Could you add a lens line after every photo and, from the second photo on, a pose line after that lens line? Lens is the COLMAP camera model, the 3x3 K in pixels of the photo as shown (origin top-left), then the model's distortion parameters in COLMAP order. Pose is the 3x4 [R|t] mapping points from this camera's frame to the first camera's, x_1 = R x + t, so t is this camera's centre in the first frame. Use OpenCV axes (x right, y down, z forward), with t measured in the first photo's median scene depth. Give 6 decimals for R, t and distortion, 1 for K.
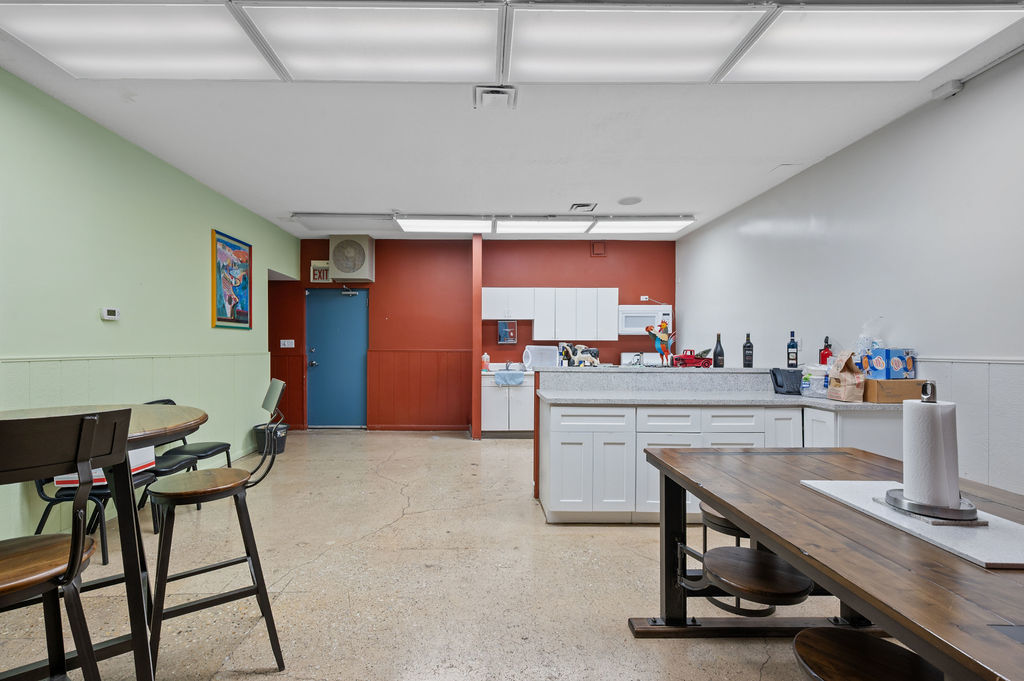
lens RADIAL K [[456.5, 0, 508.7], [0, 456.5, 342.5], [0, 0, 1]] dist [0.000622, 0.000111]
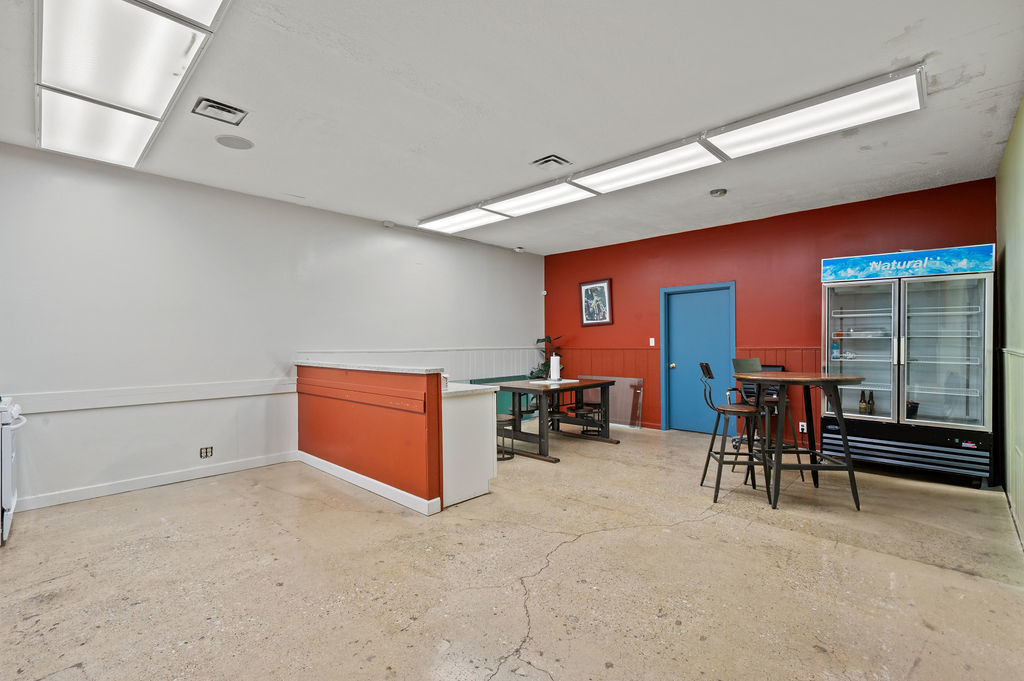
lens RADIAL K [[456.5, 0, 513.0], [0, 456.5, 344.7], [0, 0, 1]] dist [0.000622, 0.000111]
pose [[-0.699139, 0.003797, 0.714976, -0.874445], [0.000945, 0.999990, -0.004386, 0.018702], [-0.714985, -0.002391, -0.699136, 1.943136]]
